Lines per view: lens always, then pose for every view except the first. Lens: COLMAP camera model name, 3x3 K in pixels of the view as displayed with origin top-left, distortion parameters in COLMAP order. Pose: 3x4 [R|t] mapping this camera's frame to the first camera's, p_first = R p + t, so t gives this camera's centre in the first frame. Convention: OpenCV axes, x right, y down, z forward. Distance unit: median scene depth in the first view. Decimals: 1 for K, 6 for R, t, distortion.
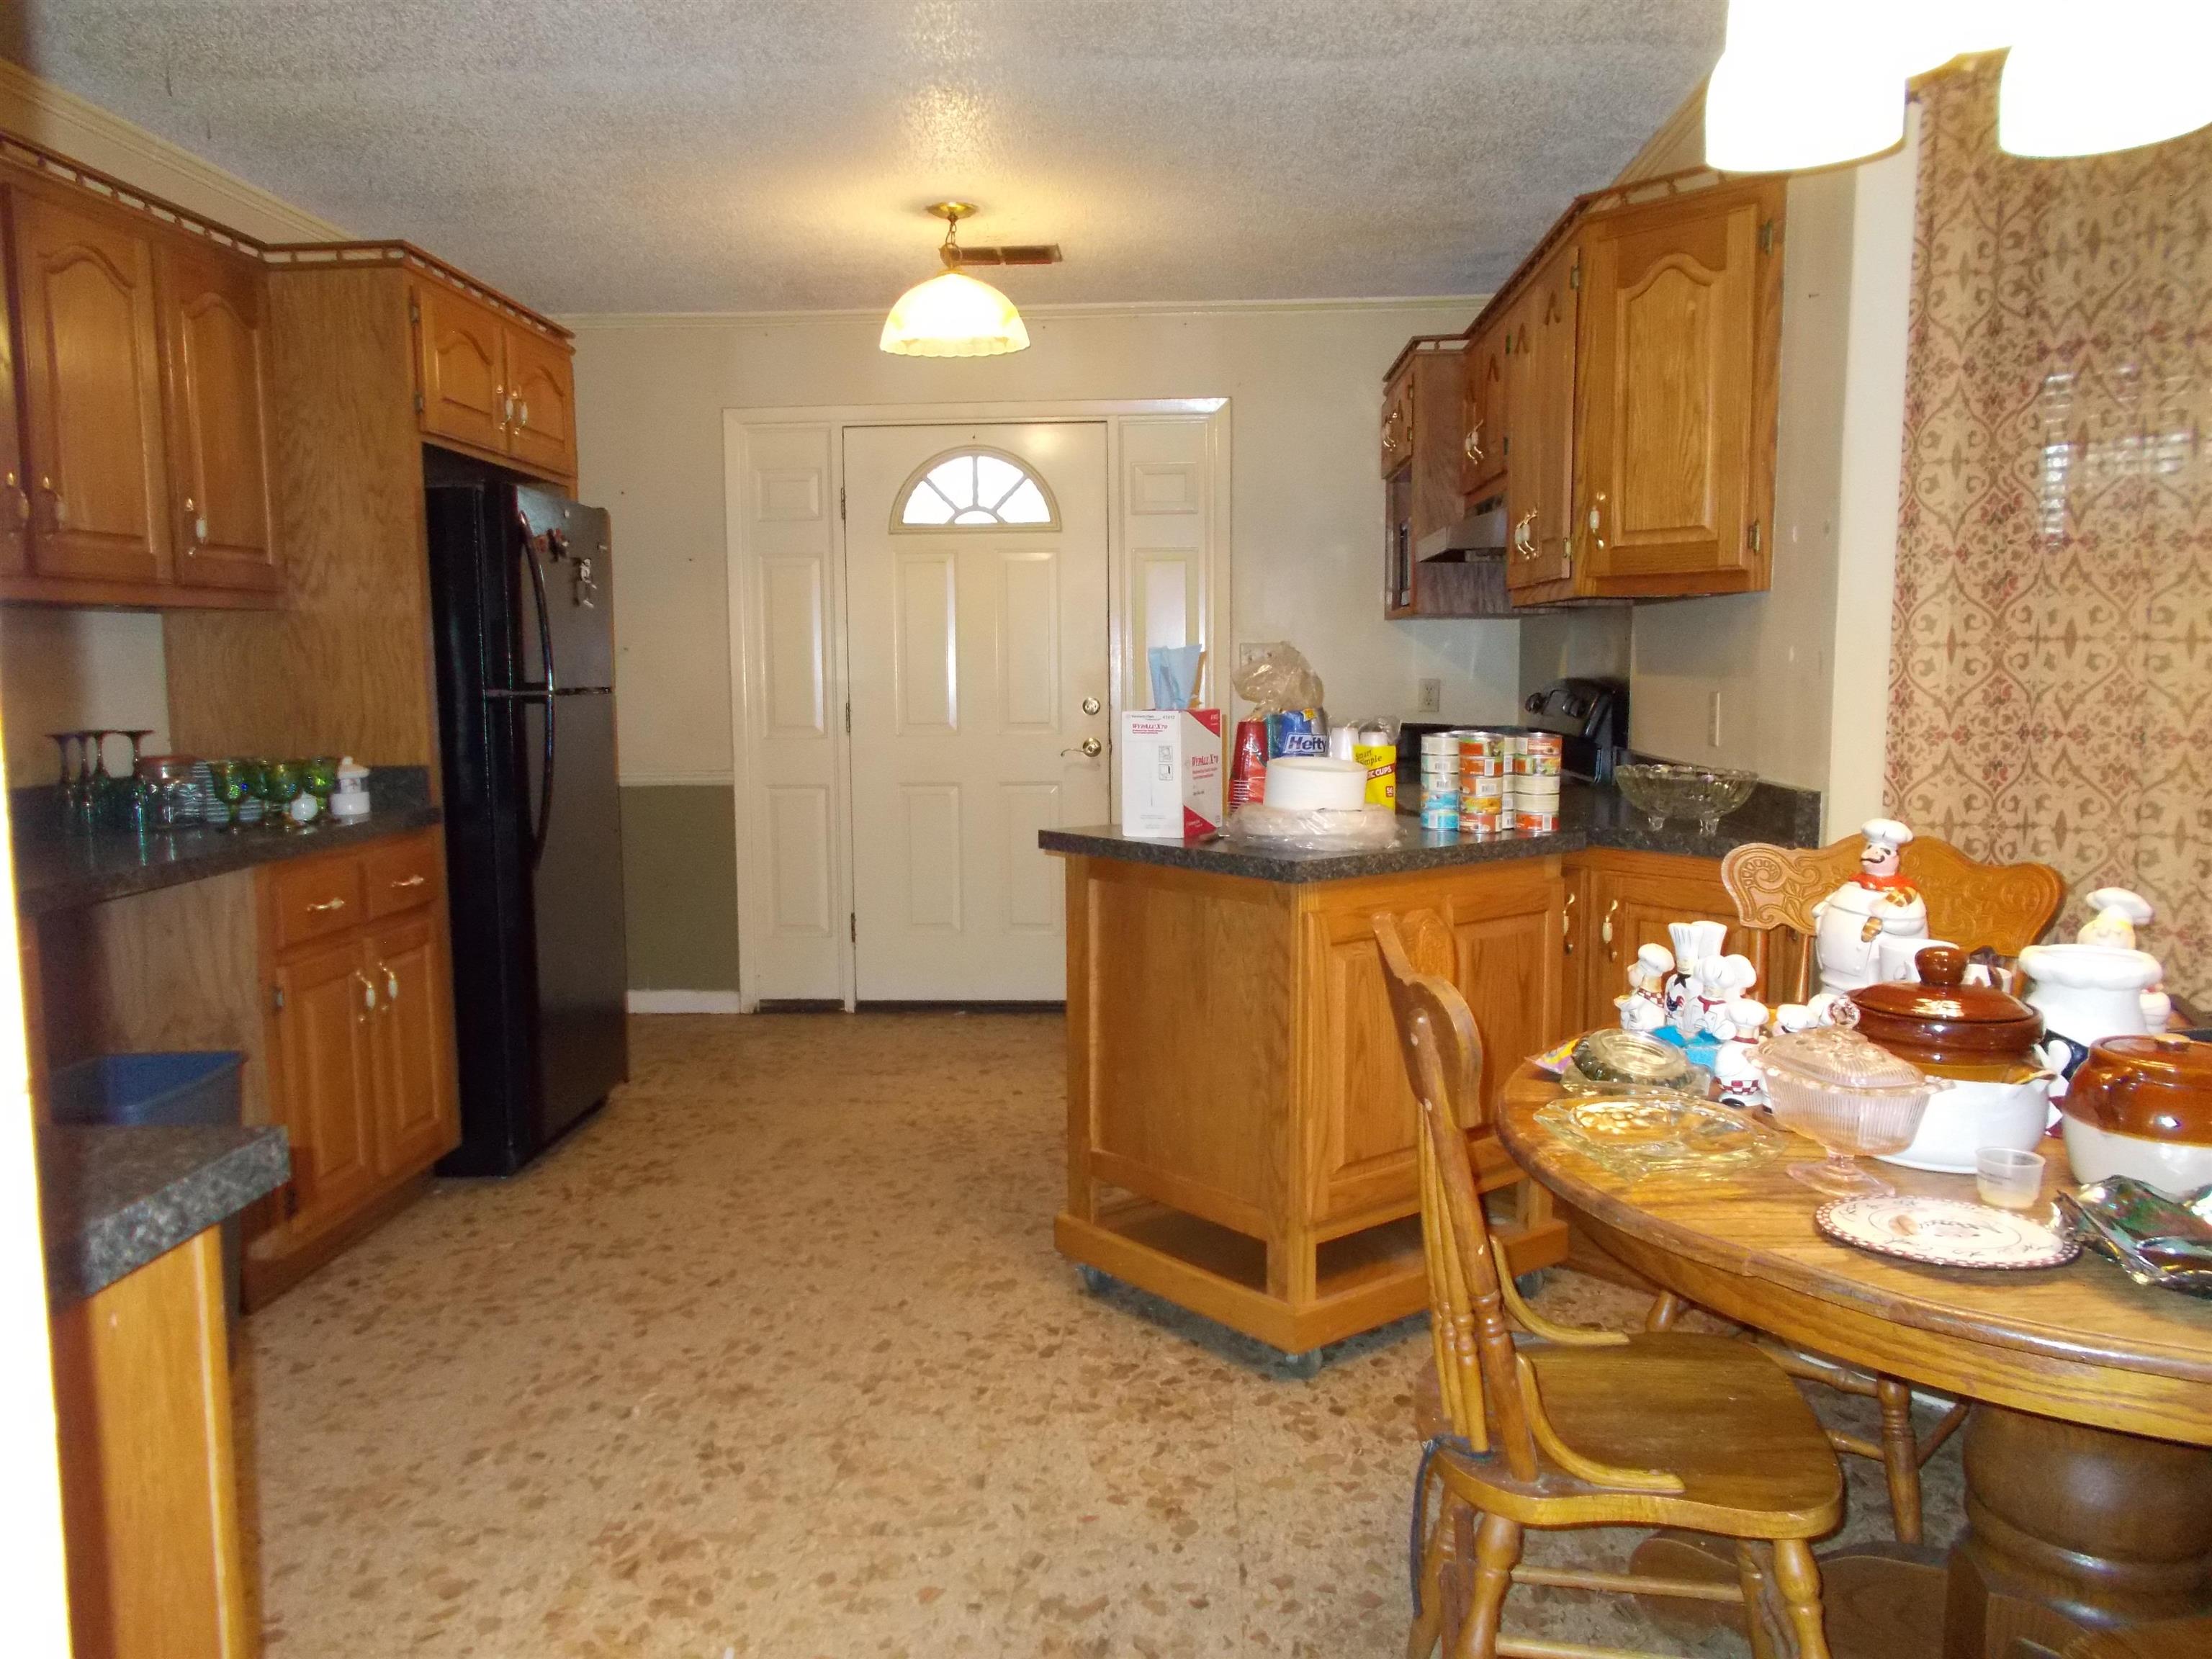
lens RADIAL K [[1684.6, 0, 1106.0], [0, 1684.6, 829.5], [0, 0, 1]] dist [0.012479, -0.008878]
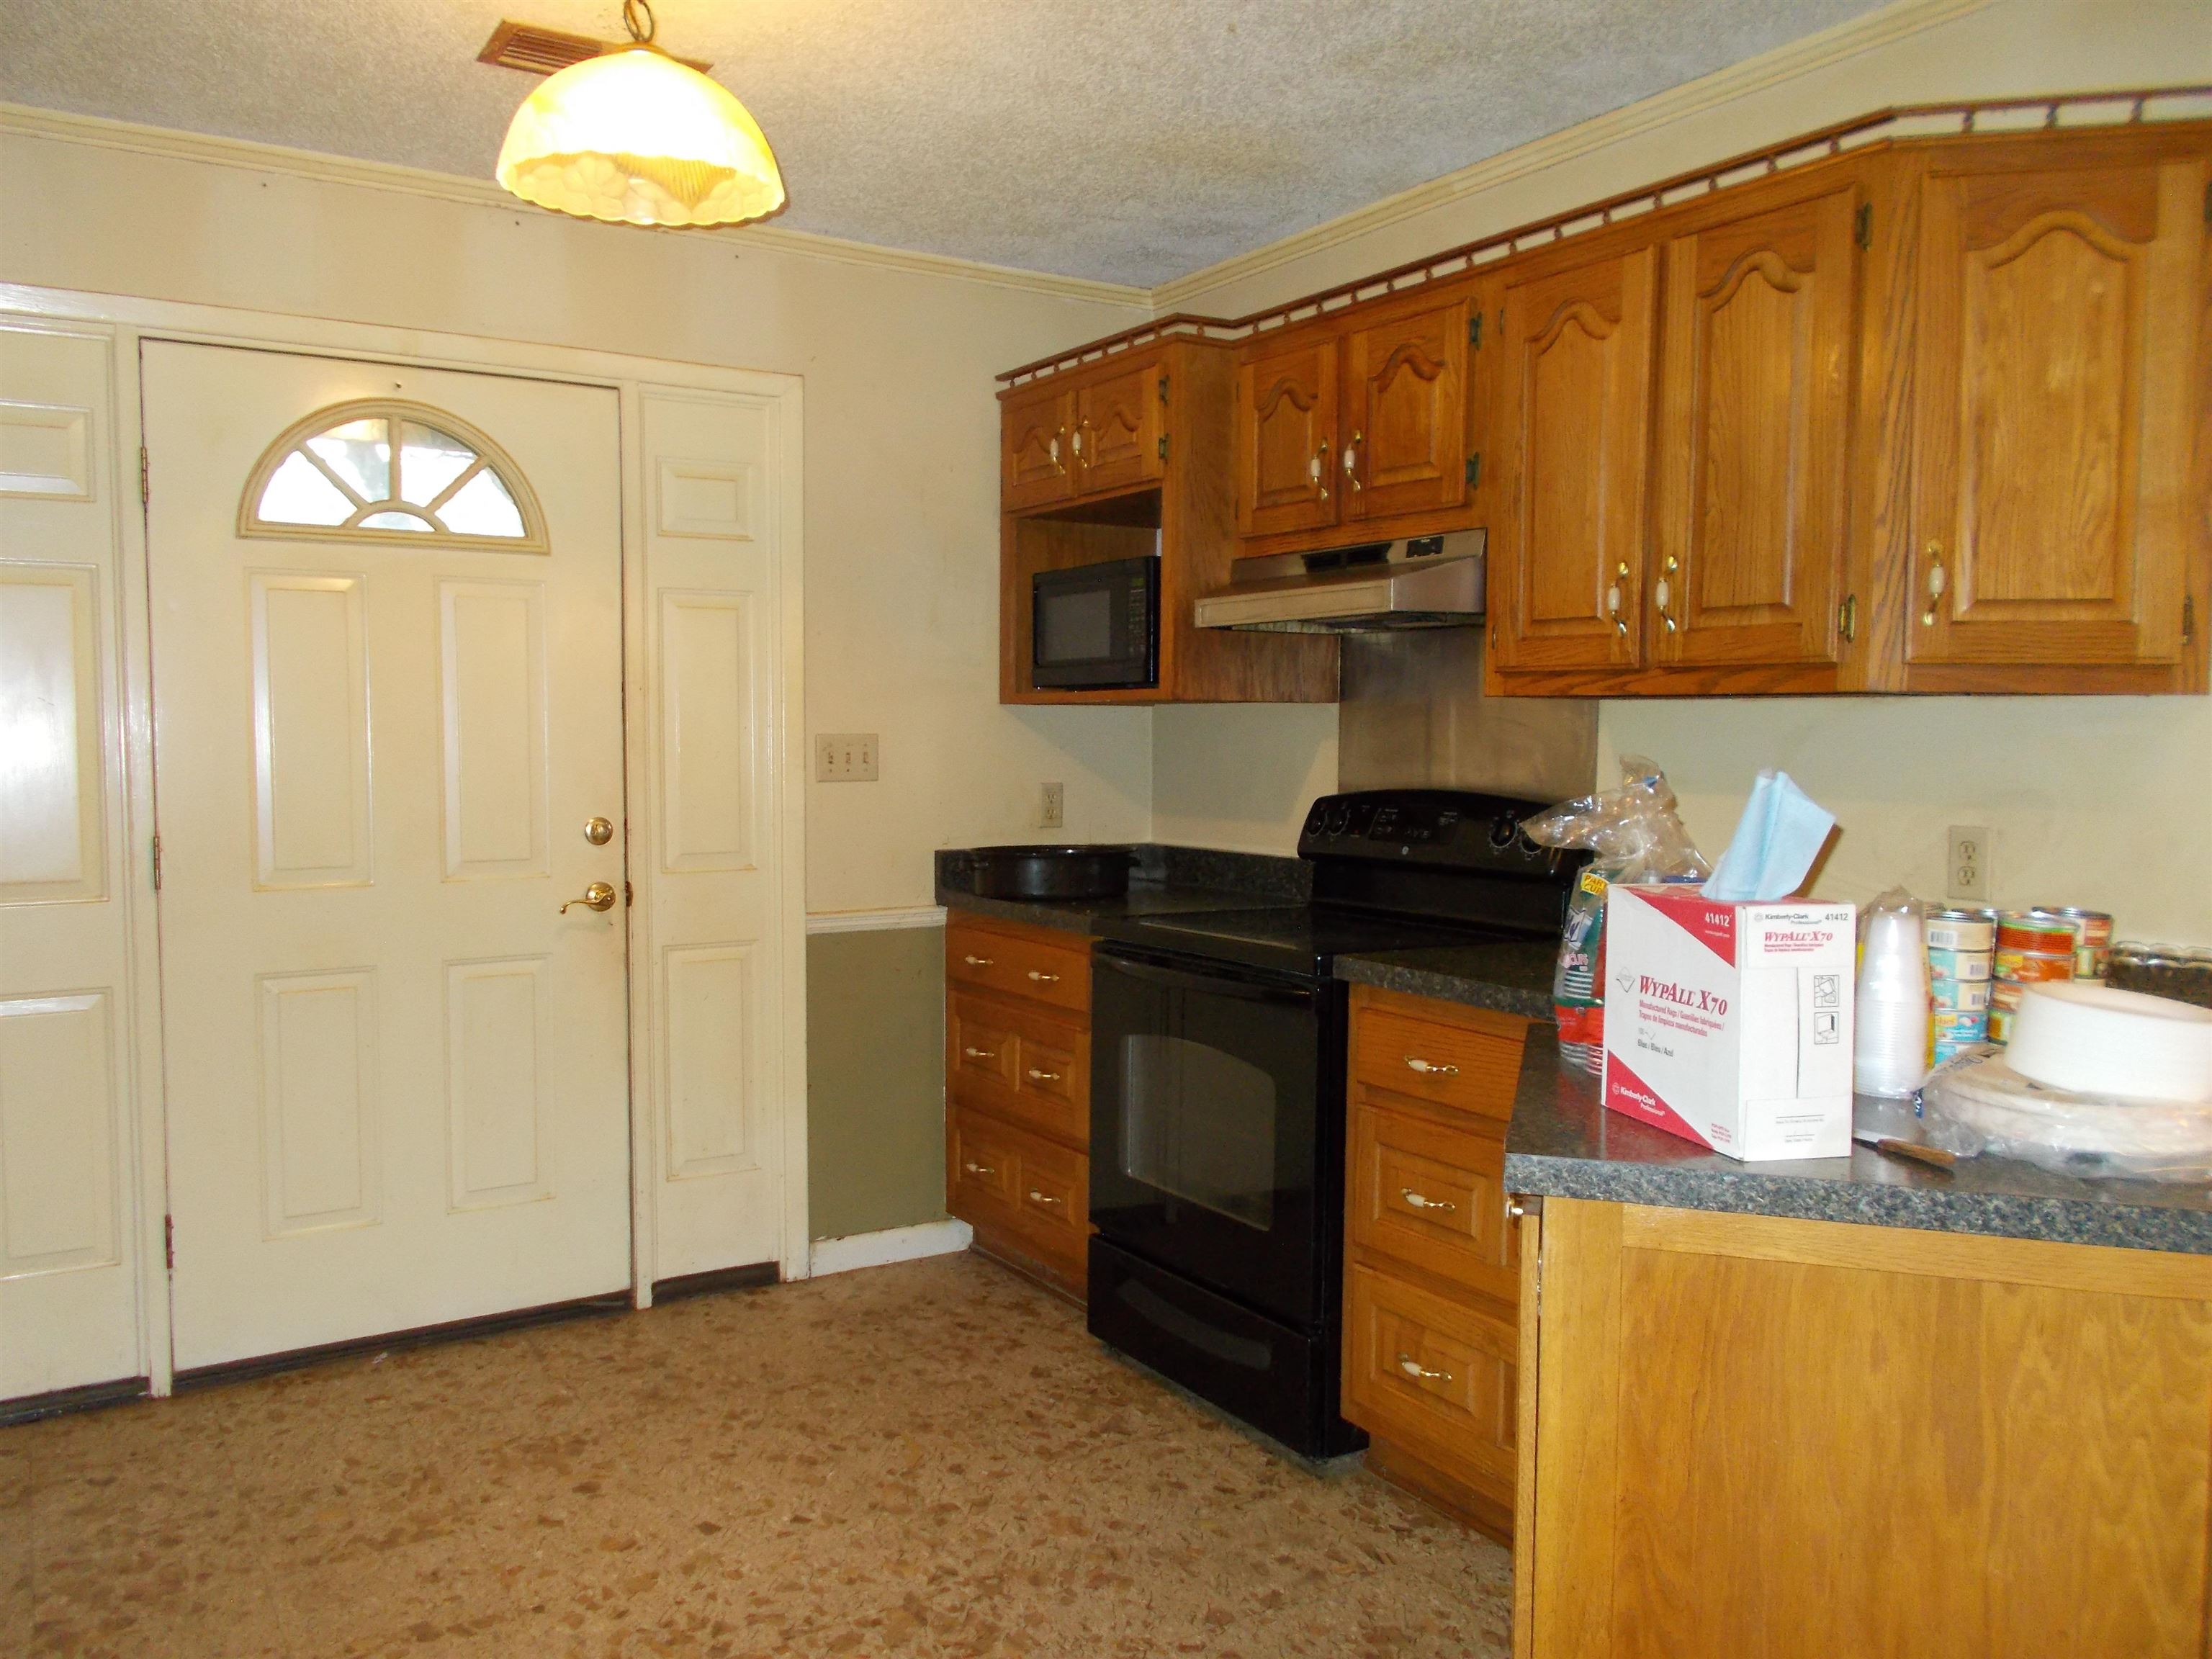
lens RADIAL K [[1732.0, 0, 1106.0], [0, 1732.0, 829.5], [0, 0, 1]] dist [0.000578, -0.002980]
pose [[0.819049, -0.021196, 0.573331, -0.225423], [0.047886, 0.998356, -0.031499, -0.044949], [-0.571721, 0.053254, 0.818718, 0.361440]]
